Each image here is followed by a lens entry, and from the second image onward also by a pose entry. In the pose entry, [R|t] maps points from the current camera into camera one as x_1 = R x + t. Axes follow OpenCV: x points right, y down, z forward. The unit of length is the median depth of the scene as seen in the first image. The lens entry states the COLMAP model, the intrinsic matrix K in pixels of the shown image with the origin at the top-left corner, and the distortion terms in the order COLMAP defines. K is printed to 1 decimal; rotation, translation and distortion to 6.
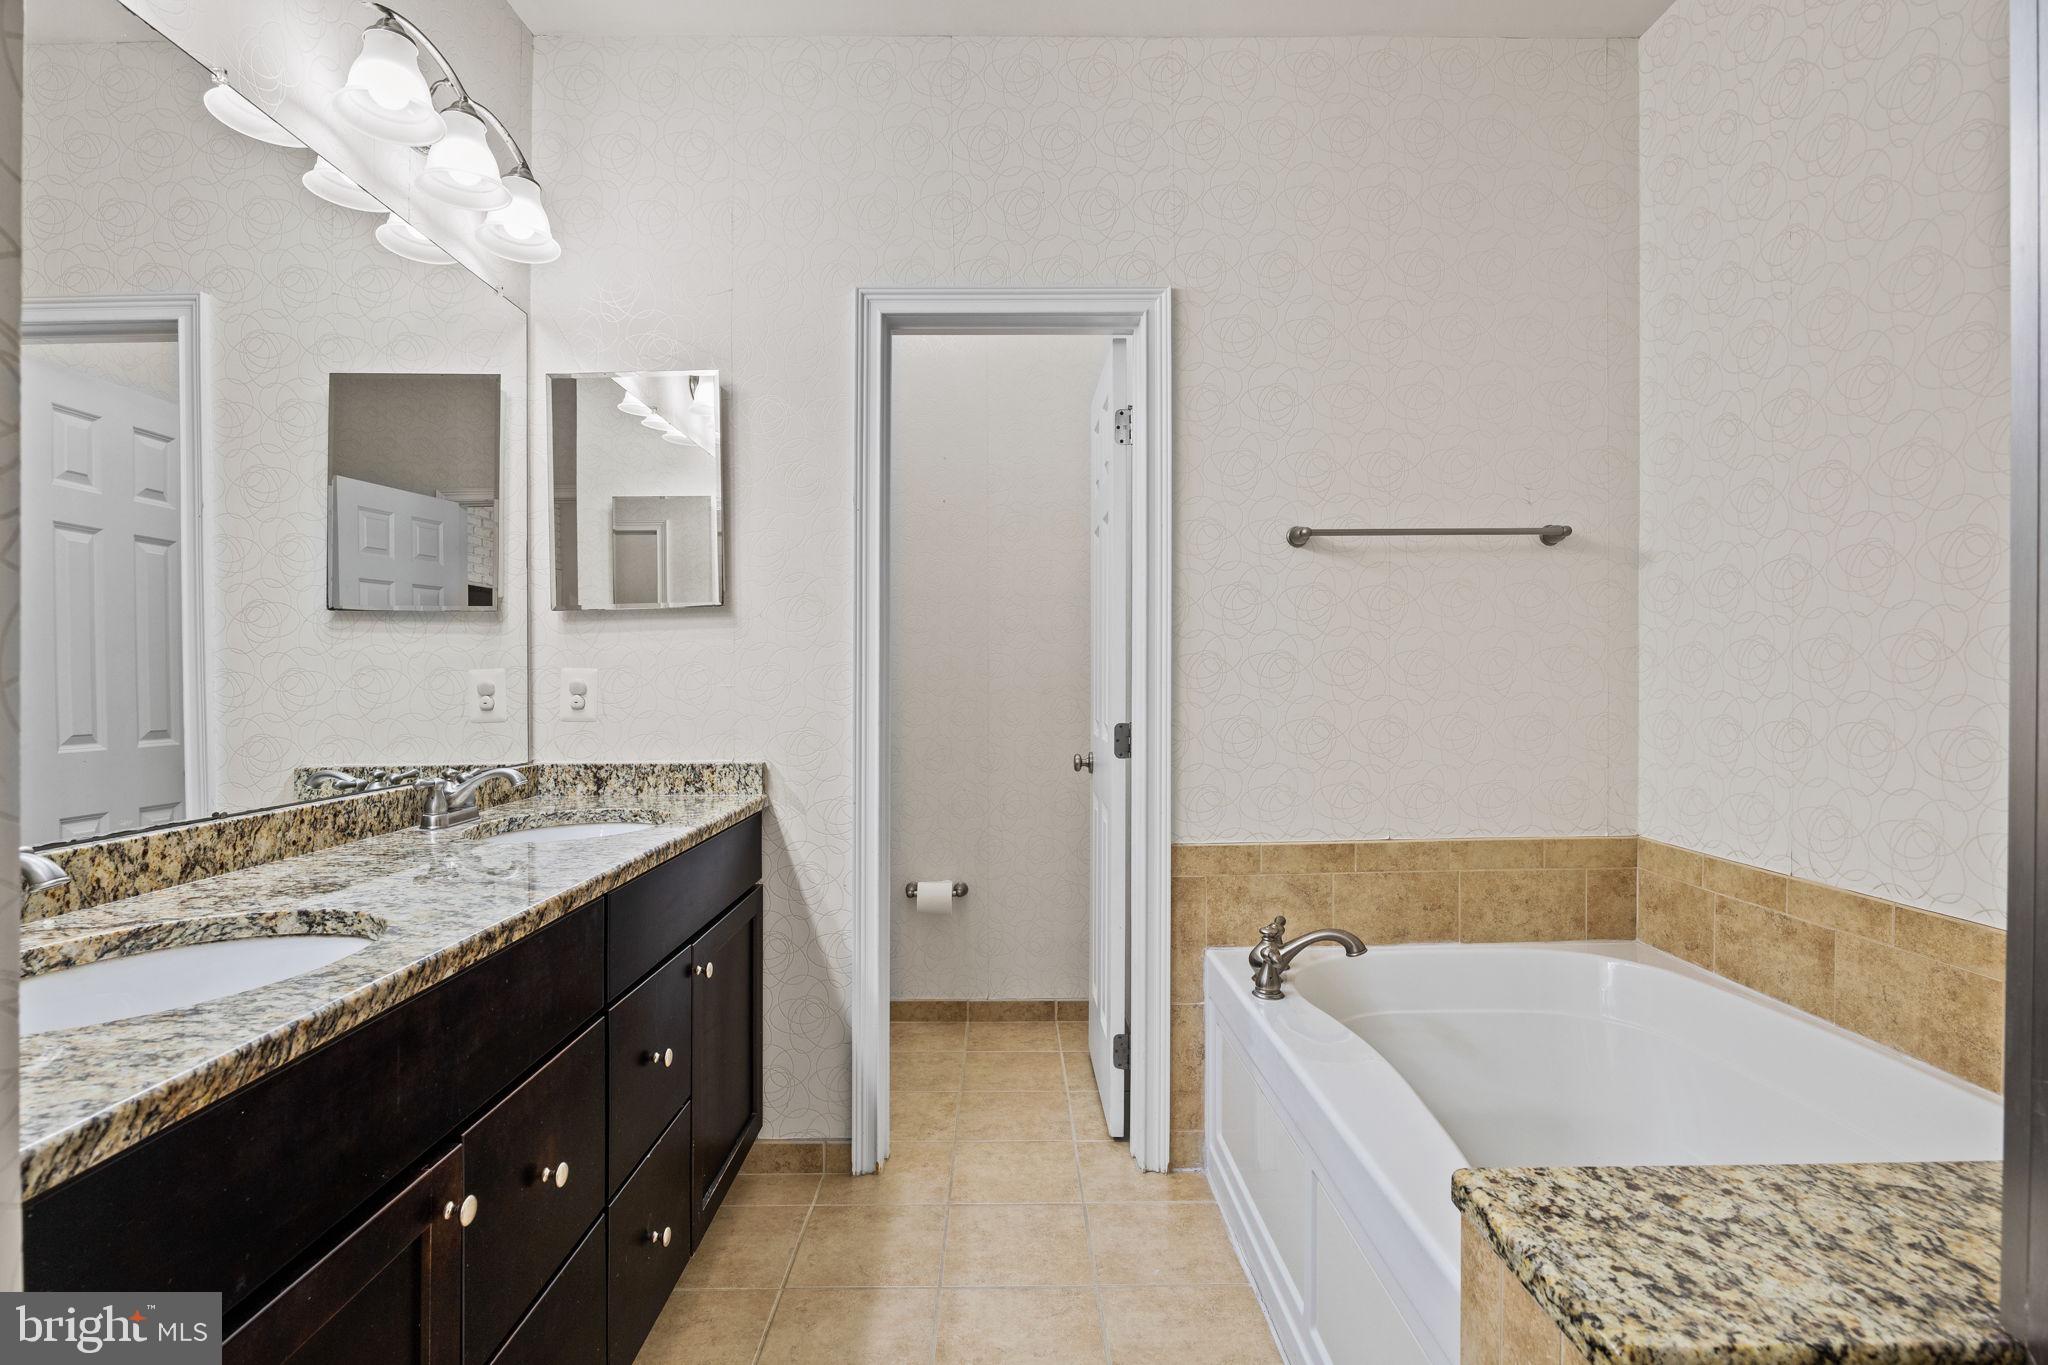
lens RADIAL K [[845.0, 0, 1023.3], [0, 845.0, 682.5], [0, 0, 1]] dist [0.013959, -0.001439]
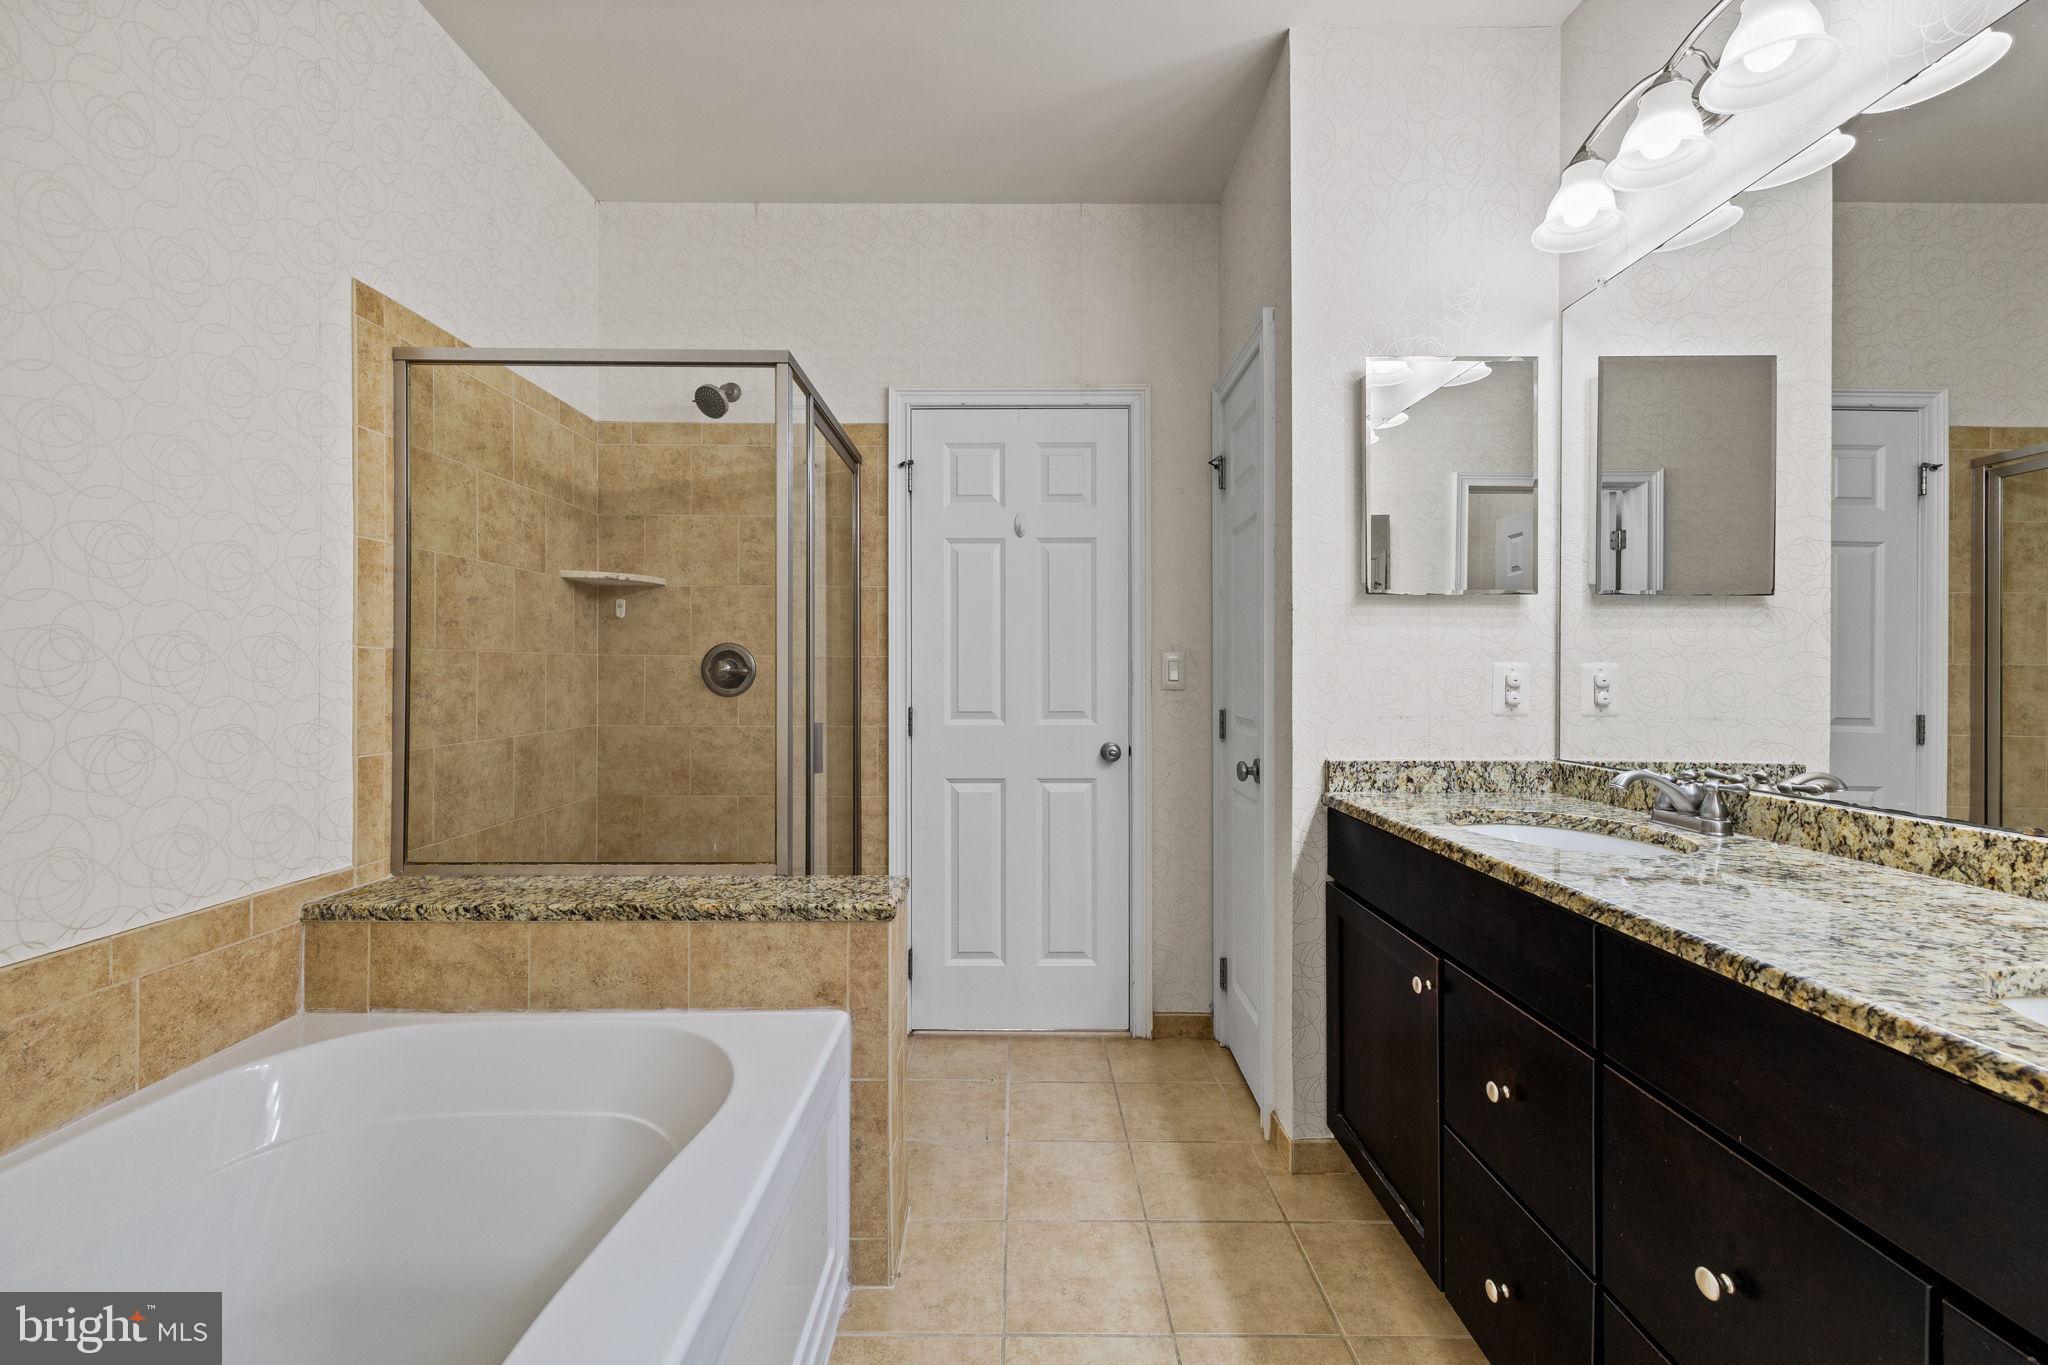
lens RADIAL K [[845.0, 0, 1020.4], [0, 845.0, 680.3], [0, 0, 1]] dist [0.013959, -0.001439]
pose [[-0.999990, -0.001558, -0.004258, 0.040798], [-0.001602, 0.999944, 0.010453, -0.002931], [0.004241, 0.010460, -0.999936, 0.733850]]
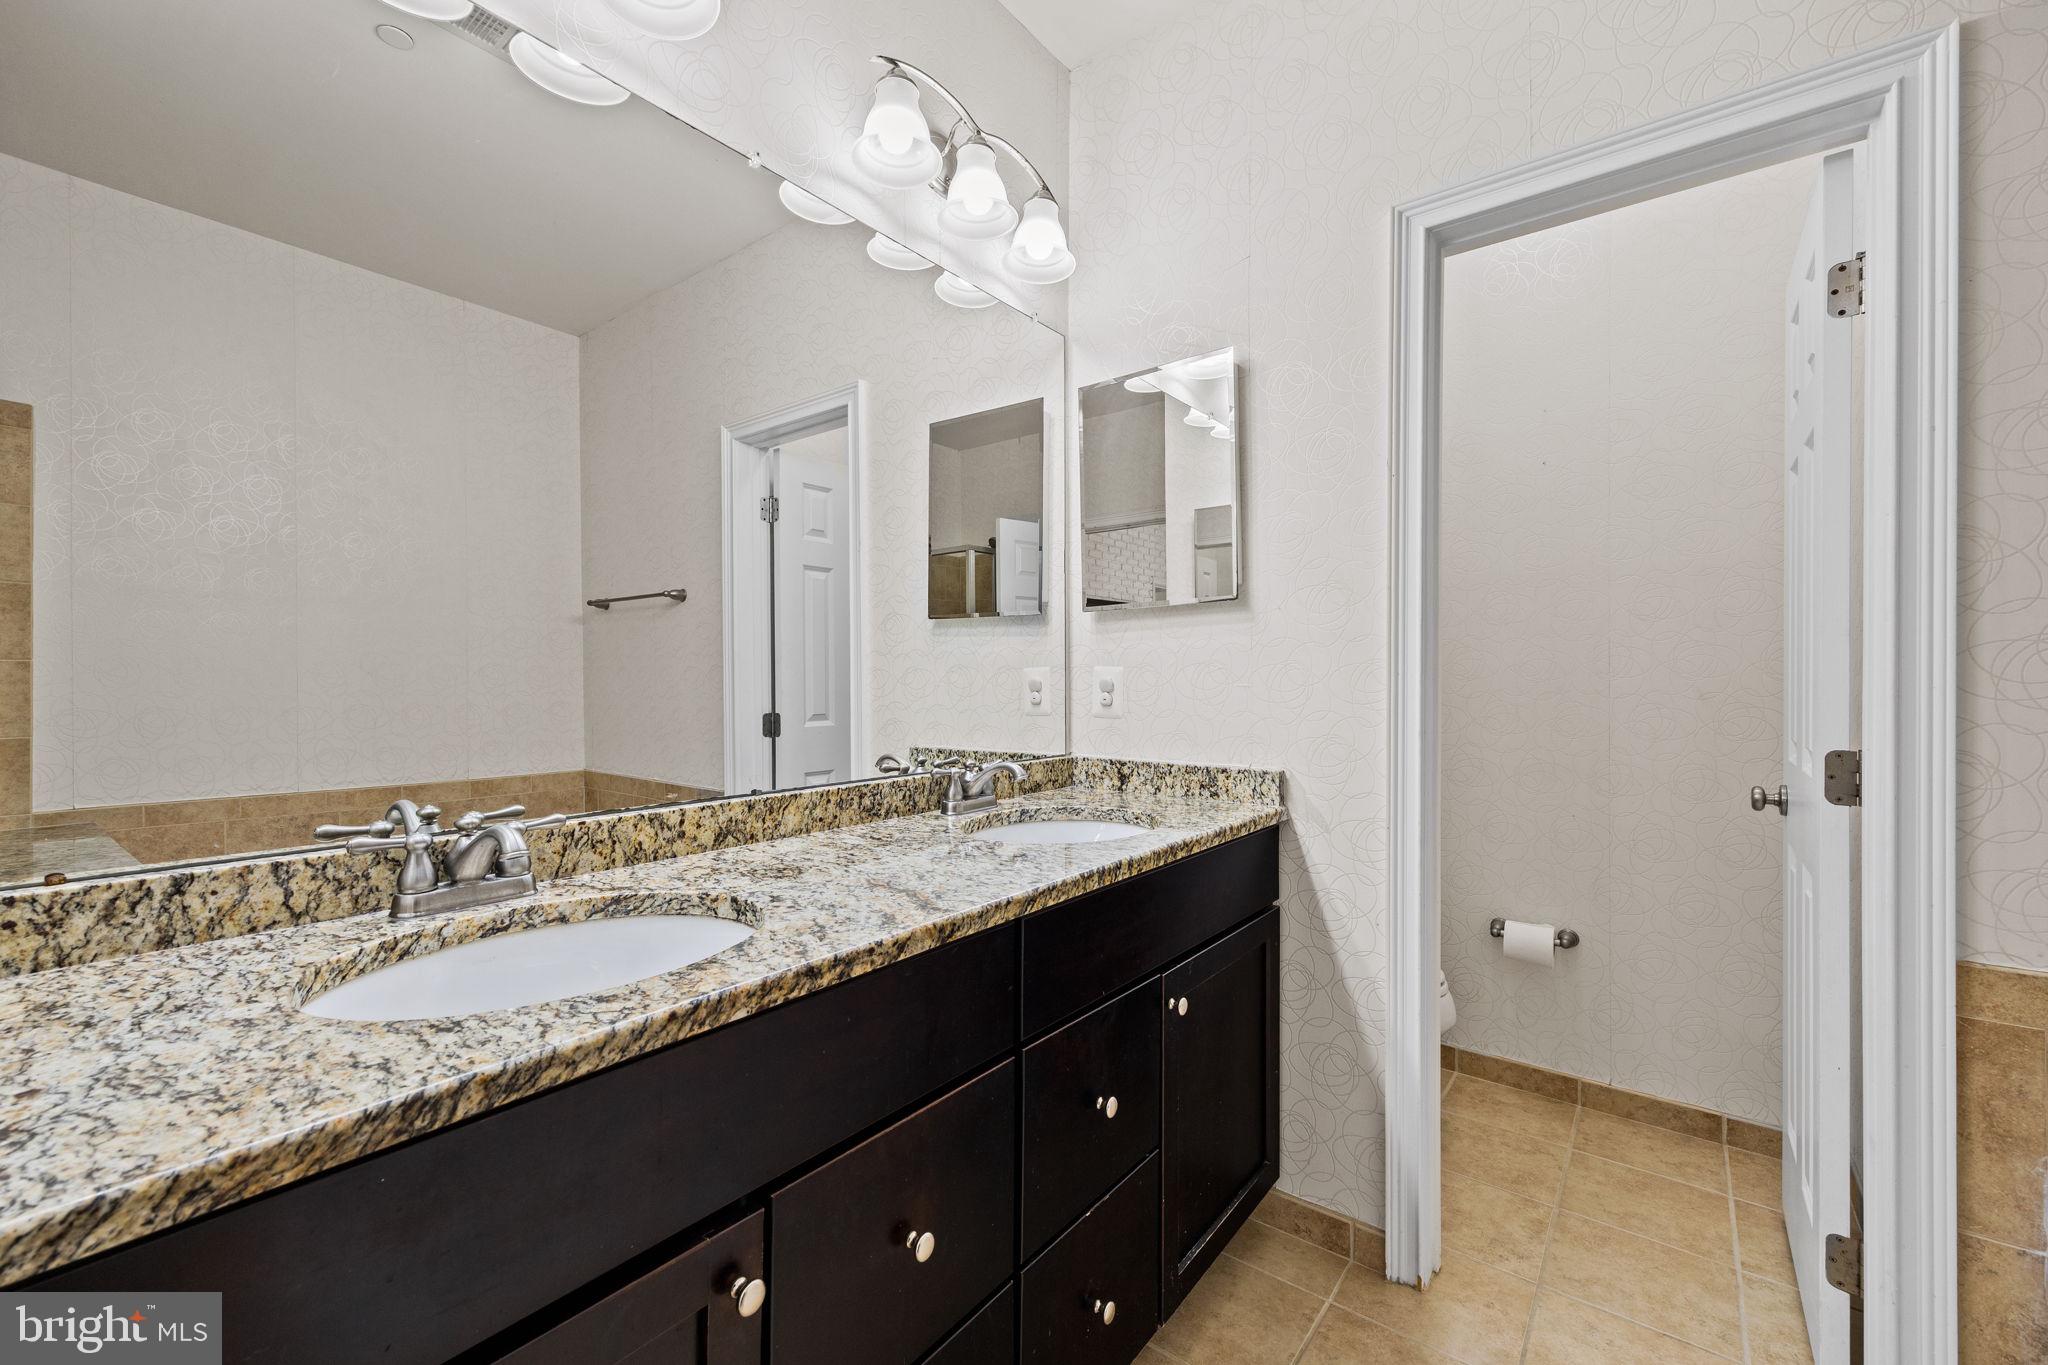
lens RADIAL K [[845.0, 0, 1016.0], [0, 845.0, 671.3], [0, 0, 1]] dist [0.013959, -0.001439]
pose [[0.791450, 0.001749, -0.611231, 0.020963], [-0.008500, 0.999931, -0.008146, -0.001689], [0.611174, 0.011643, 0.791410, 0.121628]]
